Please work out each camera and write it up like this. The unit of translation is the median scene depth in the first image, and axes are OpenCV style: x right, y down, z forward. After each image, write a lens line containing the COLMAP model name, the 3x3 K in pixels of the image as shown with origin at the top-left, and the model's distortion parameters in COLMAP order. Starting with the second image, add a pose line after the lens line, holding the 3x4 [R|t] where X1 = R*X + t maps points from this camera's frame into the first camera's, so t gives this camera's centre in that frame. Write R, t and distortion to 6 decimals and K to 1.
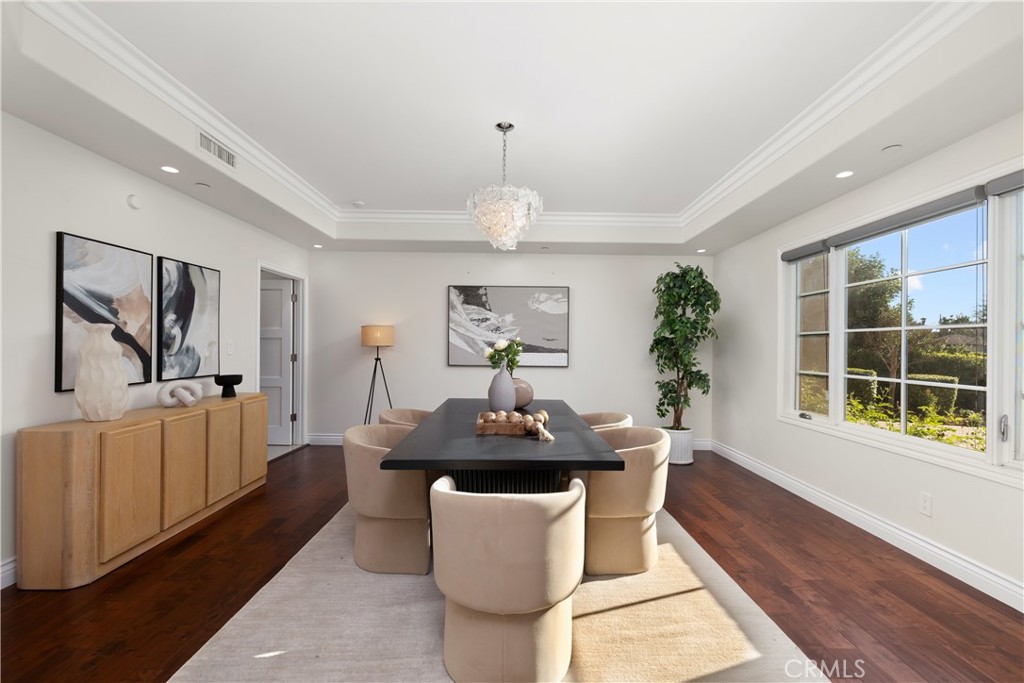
lens RADIAL K [[431.6, 0, 514.1], [0, 431.6, 344.9], [0, 0, 1]] dist [0.000293, -0.000130]
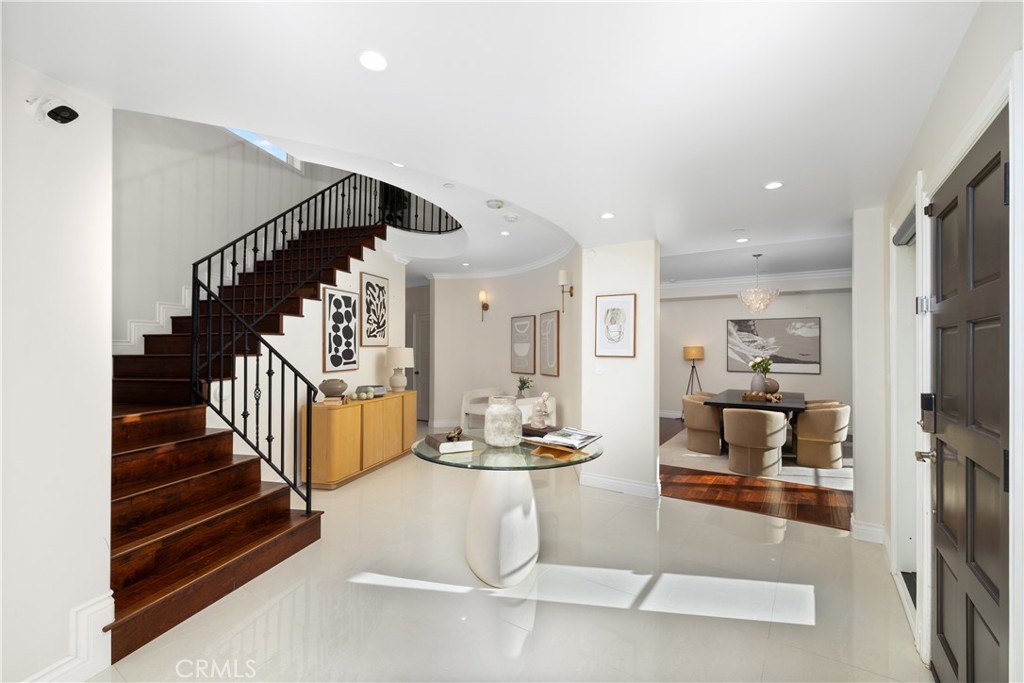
lens RADIAL K [[431.6, 0, 527.1], [0, 431.6, 346.9], [0, 0, 1]] dist [0.000293, -0.000130]
pose [[0.835086, -0.006604, -0.550080, 0.104013], [0.002896, 0.999967, -0.007609, -0.030021], [0.550112, 0.004761, 0.835077, -0.718050]]
